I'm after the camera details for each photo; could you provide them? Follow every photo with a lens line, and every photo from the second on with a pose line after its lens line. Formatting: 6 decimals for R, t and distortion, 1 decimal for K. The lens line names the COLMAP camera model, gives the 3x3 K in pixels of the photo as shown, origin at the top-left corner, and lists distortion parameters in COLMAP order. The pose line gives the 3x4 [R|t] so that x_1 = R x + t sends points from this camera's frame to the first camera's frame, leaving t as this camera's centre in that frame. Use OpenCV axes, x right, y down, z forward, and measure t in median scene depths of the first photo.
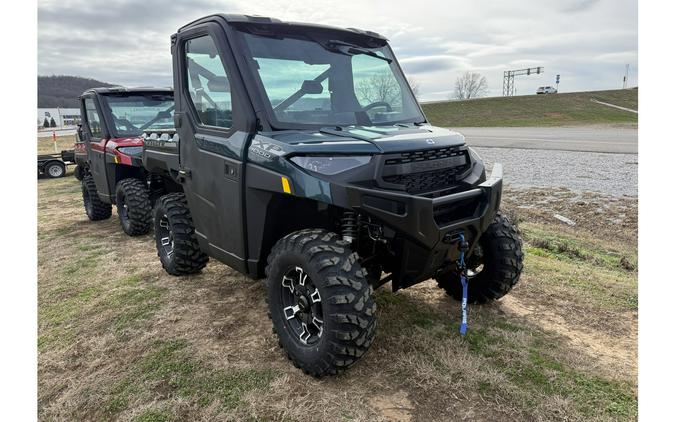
lens RADIAL K [[461.1, 0, 338.0], [0, 461.1, 210.3], [0, 0, 1]] dist [0.225762, 0.000065]
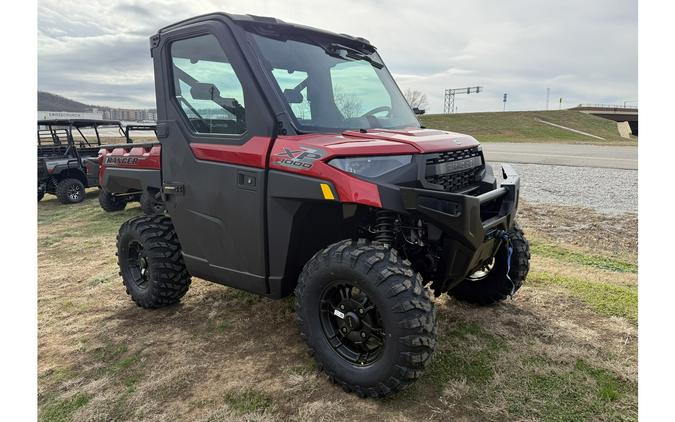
lens RADIAL K [[461.1, 0, 338.0], [0, 461.1, 210.3], [0, 0, 1]] dist [0.225762, 0.000065]
pose [[0.981256, -0.050031, 0.186103, -0.220902], [0.058876, 0.997369, -0.042304, 0.022220], [-0.183497, 0.052468, 0.981619, 0.078193]]
